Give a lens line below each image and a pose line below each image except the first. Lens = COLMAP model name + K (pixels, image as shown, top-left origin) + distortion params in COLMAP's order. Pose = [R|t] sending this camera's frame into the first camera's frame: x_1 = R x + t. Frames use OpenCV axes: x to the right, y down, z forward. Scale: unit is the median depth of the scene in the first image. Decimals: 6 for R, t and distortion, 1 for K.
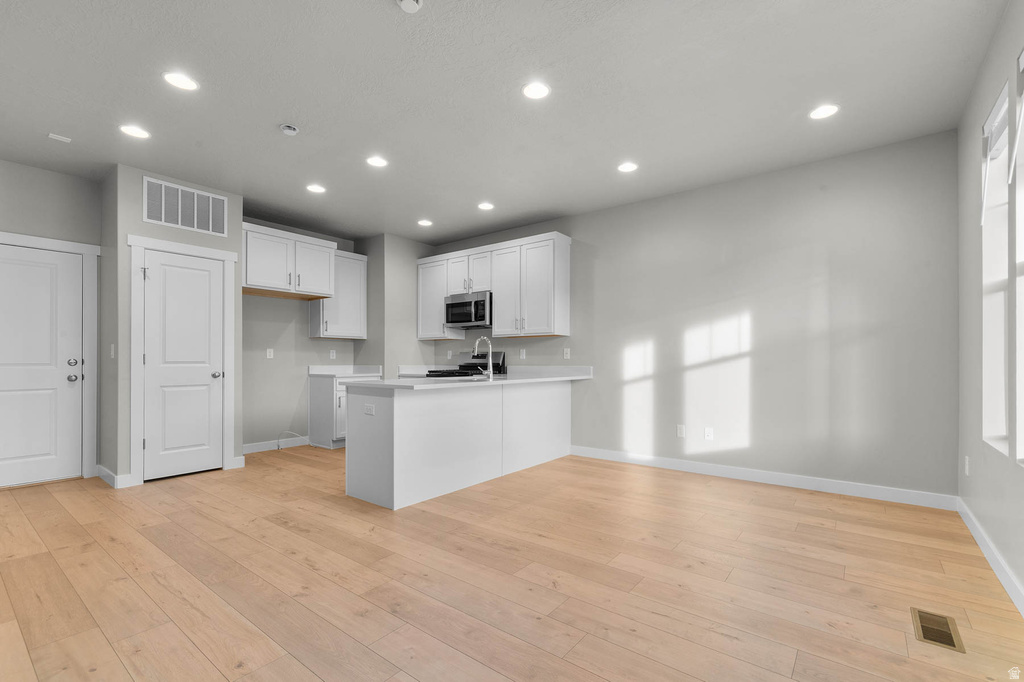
lens RADIAL K [[448.1, 0, 520.2], [0, 448.1, 358.4], [0, 0, 1]] dist [0.003257, -0.000624]
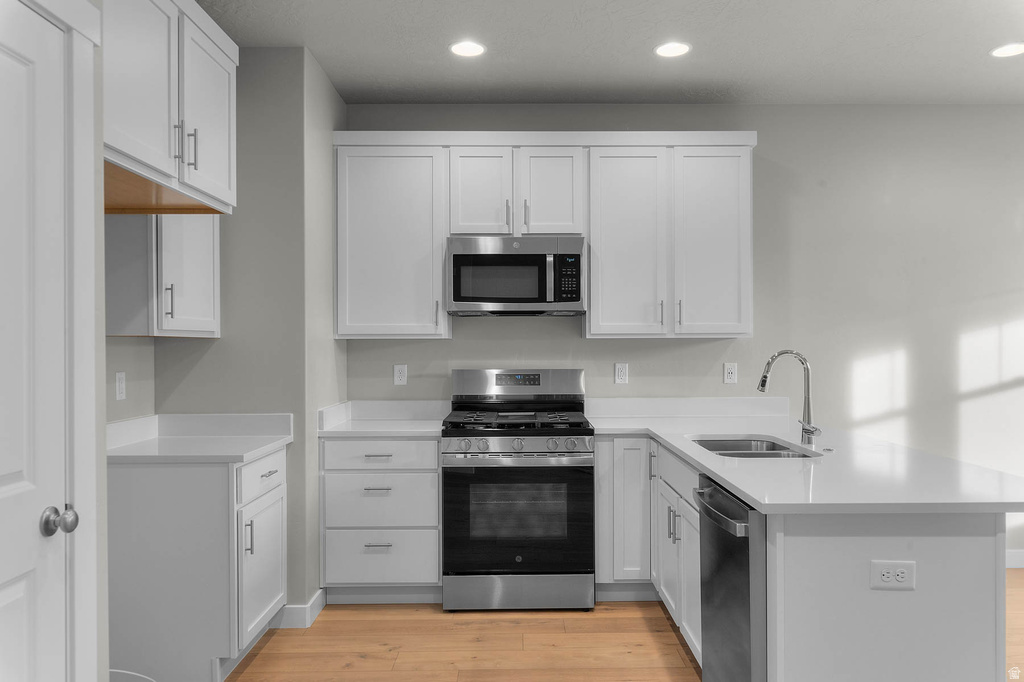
lens RADIAL K [[762.1, 0, 512.9], [0, 762.1, 344.6], [0, 0, 1]] dist [0.011250, 0.001361]
pose [[0.793389, -0.005483, 0.608690, -0.756855], [0.004177, 0.999985, 0.003563, -0.056898], [-0.608700, -0.000284, 0.793400, 0.565408]]
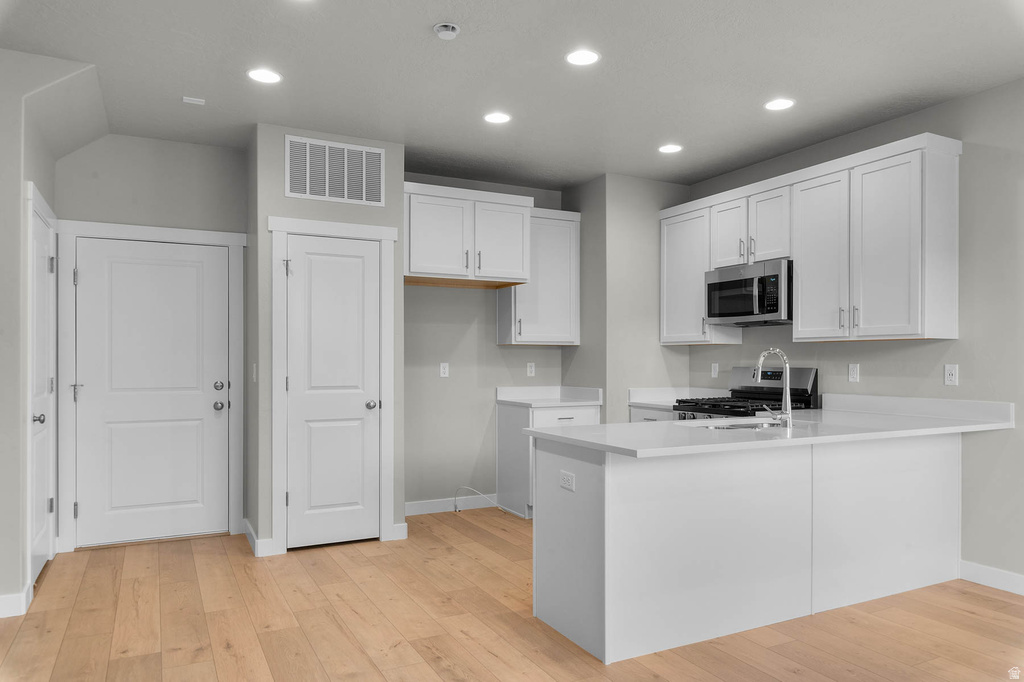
lens RADIAL K [[697.0, 0, 528.3], [0, 697.0, 357.6], [0, 0, 1]] dist [0.003952, -0.000838]
pose [[0.908780, -0.001680, -0.417271, -0.000420], [0.002191, 0.999997, 0.000746, -0.038404], [0.417269, -0.001592, 0.908782, 0.117783]]
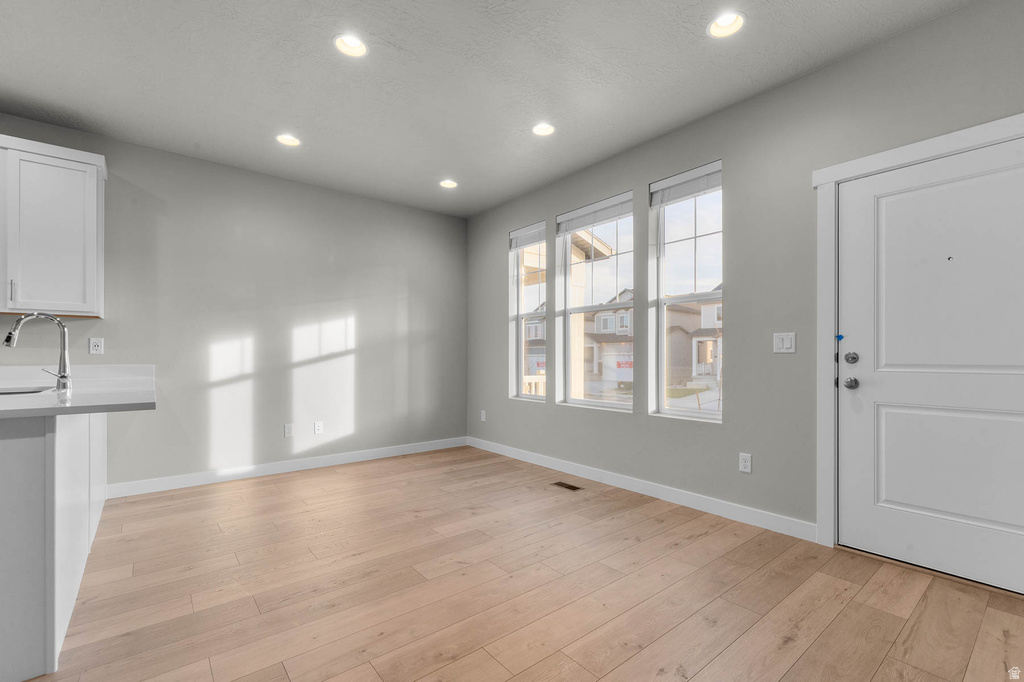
lens RADIAL K [[448.1, 0, 519.1], [0, 448.1, 362.0], [0, 0, 1]] dist [0.003257, -0.000624]
pose [[0.229172, -0.008905, 0.973345, -0.474778], [-0.004299, 0.999939, 0.010161, 0.003677], [-0.973376, -0.006513, 0.229120, 0.313189]]
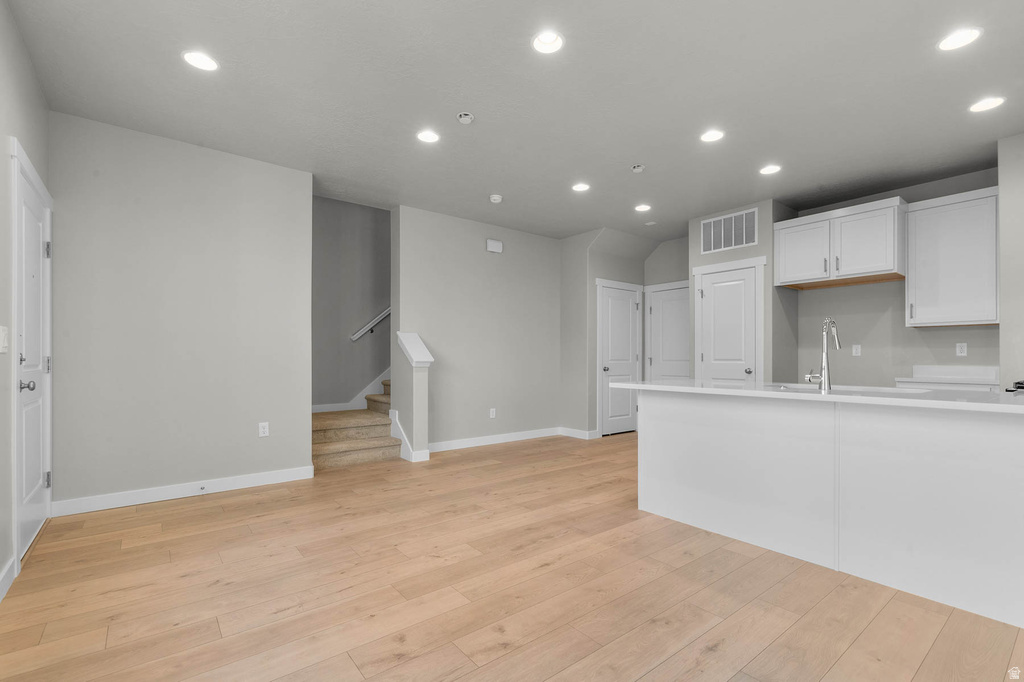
lens RADIAL K [[467.4, 0, 532.5], [0, 467.4, 348.0], [0, 0, 1]] dist [0.015958, 0.000131]
pose [[-0.218436, -0.018503, -0.975676, 0.599490], [0.003980, 0.999795, -0.019852, 0.000994], [0.975843, -0.008220, -0.218318, 0.757102]]
